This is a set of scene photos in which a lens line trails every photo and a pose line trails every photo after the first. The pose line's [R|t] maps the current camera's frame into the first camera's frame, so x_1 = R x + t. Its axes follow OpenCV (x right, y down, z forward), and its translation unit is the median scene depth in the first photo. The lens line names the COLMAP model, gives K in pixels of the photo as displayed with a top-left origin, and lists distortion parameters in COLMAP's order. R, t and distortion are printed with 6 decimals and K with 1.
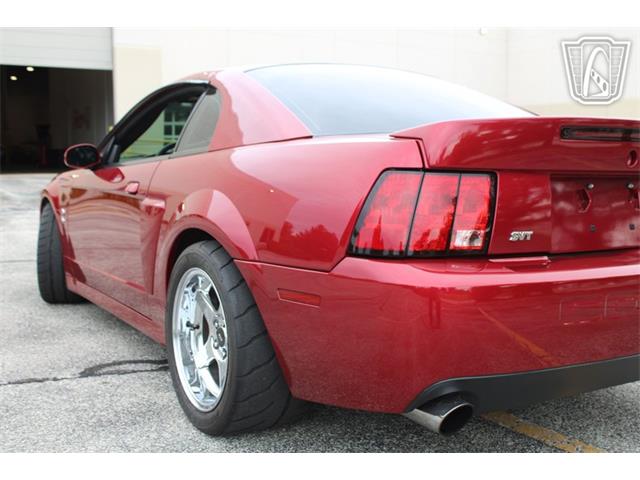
lens RADIAL K [[815.0, 0, 320.0], [0, 815.0, 240.0], [0, 0, 1]] dist [-0.047395, -0.011349]
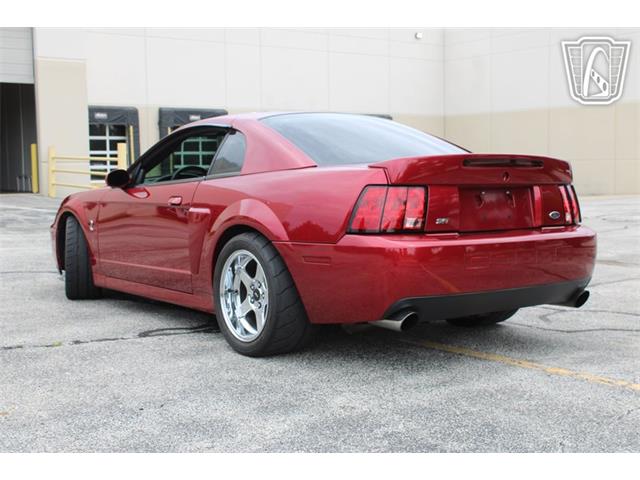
lens RADIAL K [[1102.0, 0, 321.9], [0, 1102.0, 269.1], [0, 0, 1]] dist [-0.005318, -0.047796]
pose [[0.994296, -0.022663, 0.104222, -0.238674], [0.023712, 0.999680, -0.008836, 0.101372], [-0.103988, 0.011257, 0.994515, -1.216637]]
